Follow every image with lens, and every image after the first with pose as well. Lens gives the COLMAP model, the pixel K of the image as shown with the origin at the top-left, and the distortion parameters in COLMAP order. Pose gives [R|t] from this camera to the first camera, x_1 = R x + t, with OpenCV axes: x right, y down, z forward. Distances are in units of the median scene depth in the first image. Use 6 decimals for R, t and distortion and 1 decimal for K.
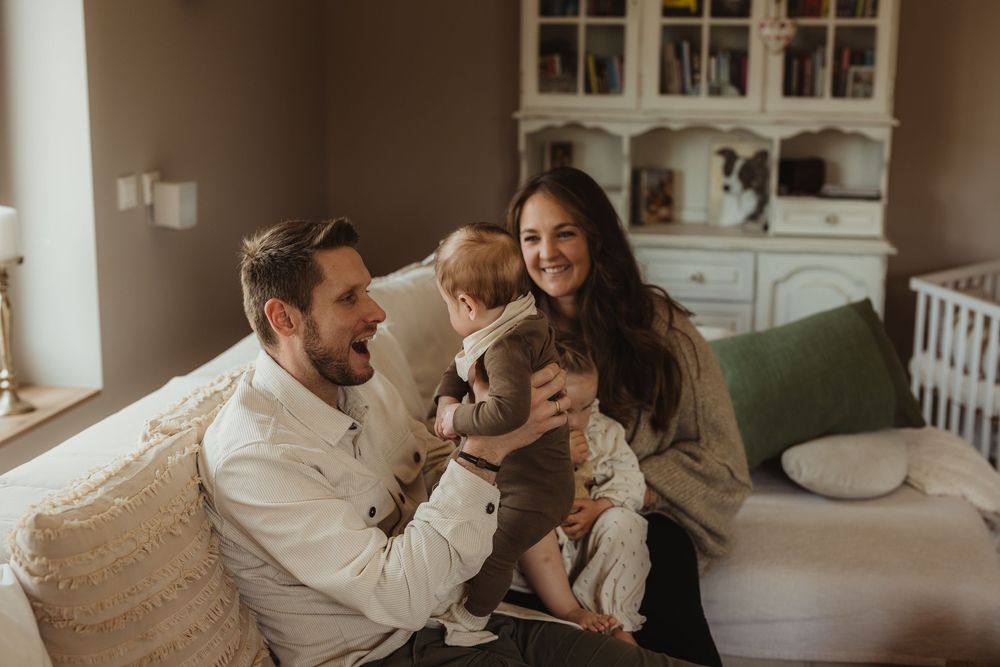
lens RADIAL K [[1435.3, 0, 500.0], [0, 1435.3, 333.5], [0, 0, 1]] dist [-0.025077, -0.046343]
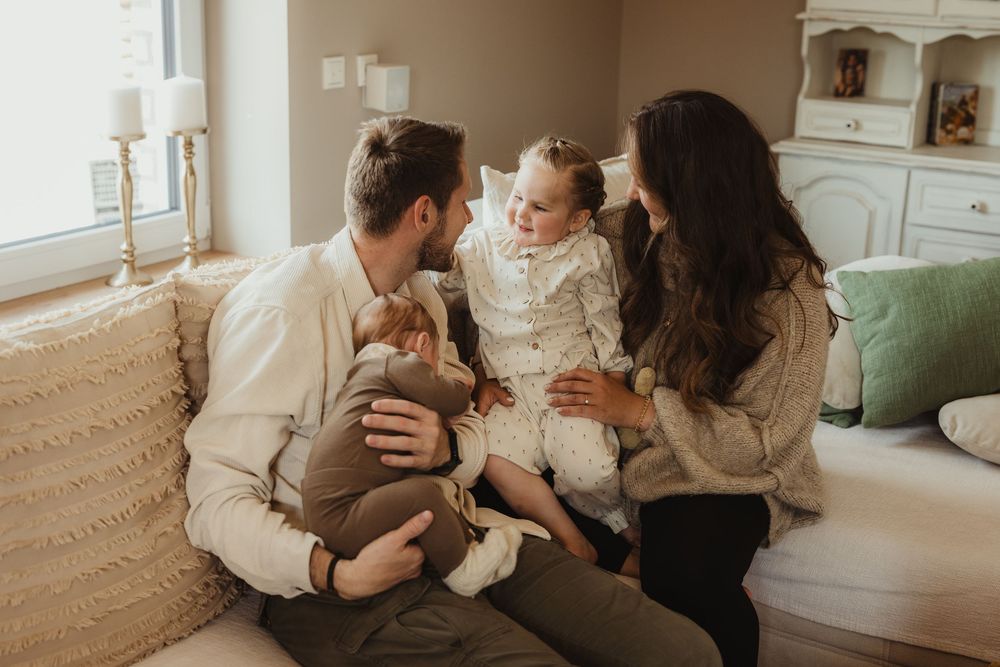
lens RADIAL K [[1435.3, 0, 500.0], [0, 1435.3, 333.5], [0, 0, 1]] dist [-0.025077, -0.046343]
pose [[0.940759, 0.107512, -0.321580, 0.153121], [-0.088322, 0.993360, 0.073724, -0.000285], [0.327371, -0.040954, 0.944008, 0.062729]]
